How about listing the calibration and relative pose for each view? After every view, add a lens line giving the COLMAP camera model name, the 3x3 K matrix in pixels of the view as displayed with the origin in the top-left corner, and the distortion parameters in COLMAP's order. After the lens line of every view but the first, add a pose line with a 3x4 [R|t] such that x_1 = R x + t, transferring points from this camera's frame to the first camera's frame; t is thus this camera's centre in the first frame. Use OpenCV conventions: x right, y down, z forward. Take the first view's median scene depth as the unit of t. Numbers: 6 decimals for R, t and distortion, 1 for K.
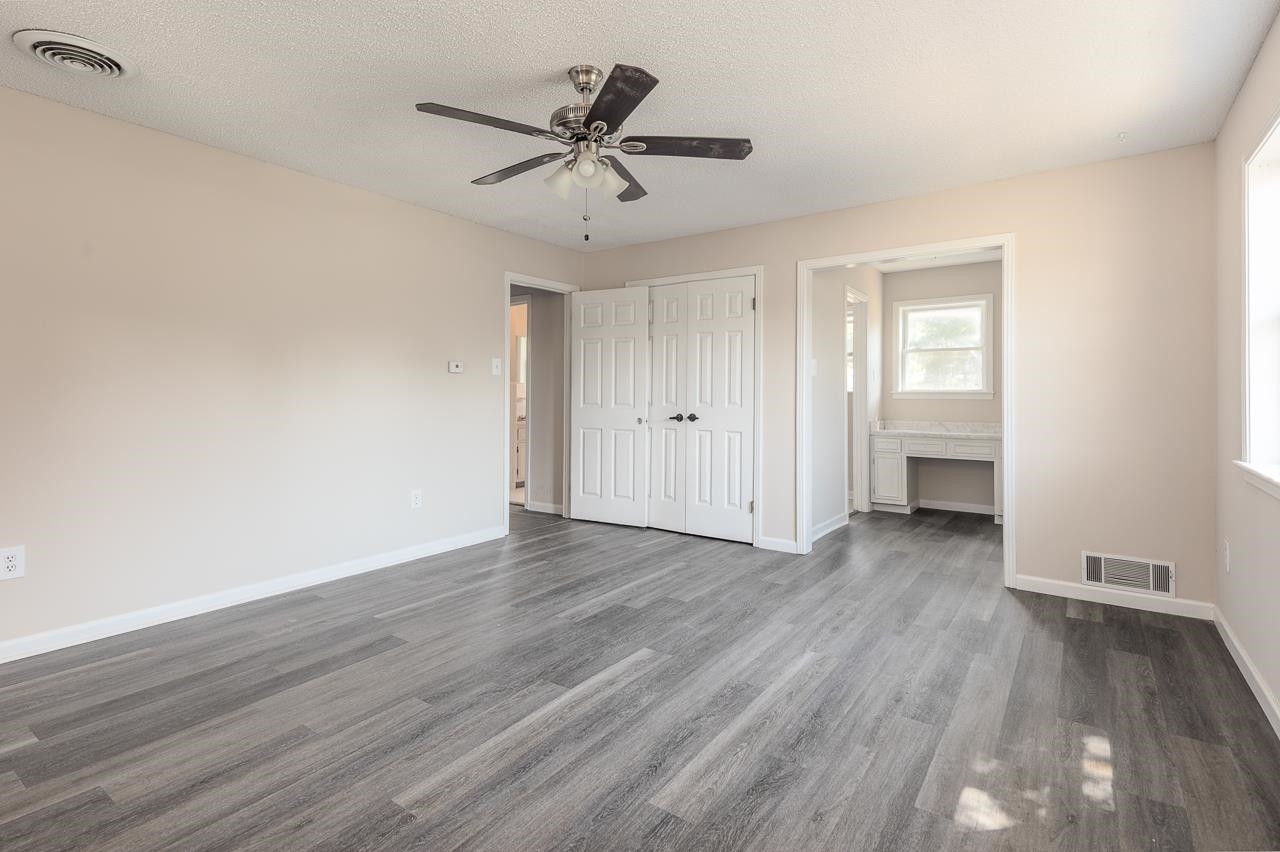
lens RADIAL K [[609.6, 0, 633.8], [0, 609.6, 379.9], [0, 0, 1]] dist [0.053603, -0.020680]
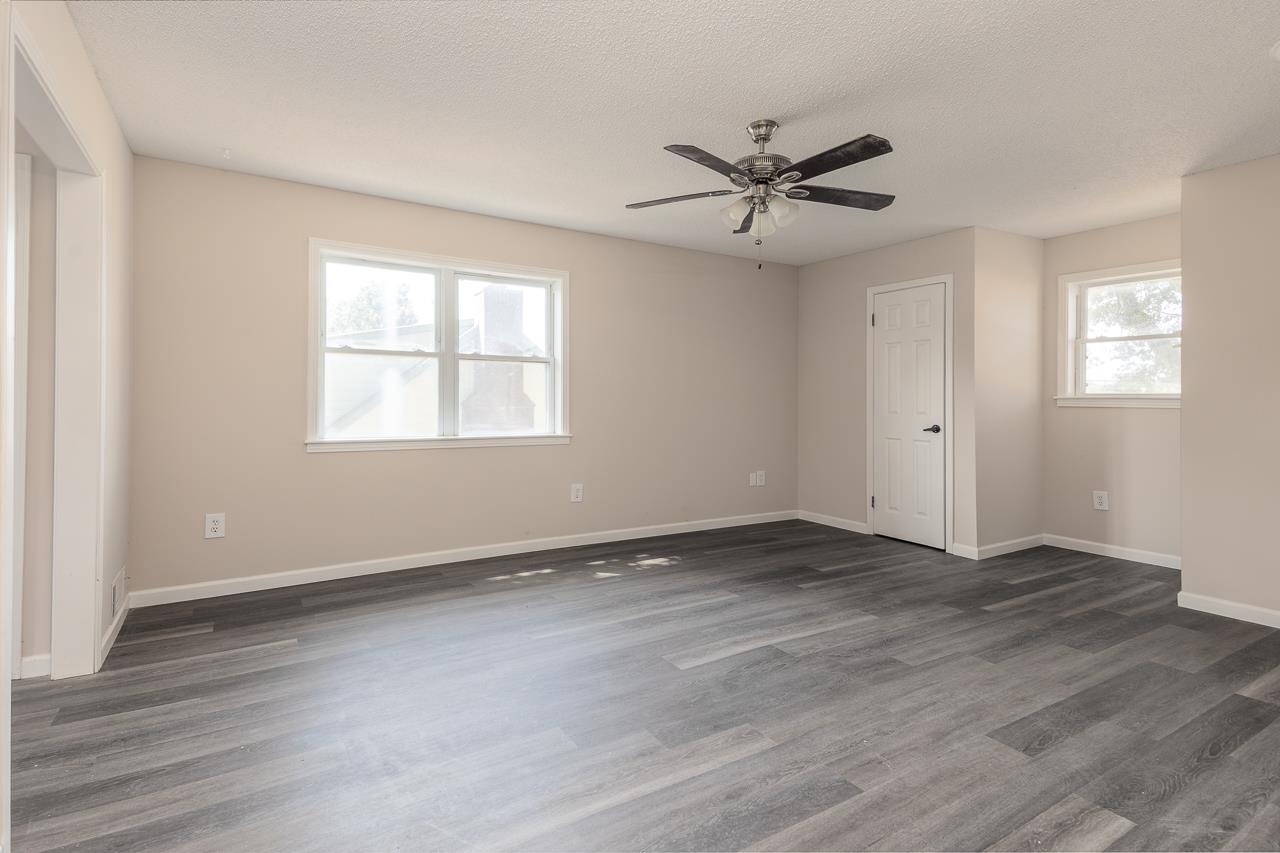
lens RADIAL K [[609.6, 0, 633.8], [0, 609.6, 380.4], [0, 0, 1]] dist [0.053603, -0.020680]
pose [[-0.921818, 0.000528, 0.387623, -0.319635], [-0.019261, 0.998701, -0.047165, 0.058402], [-0.387144, -0.050944, -0.920611, 2.225939]]
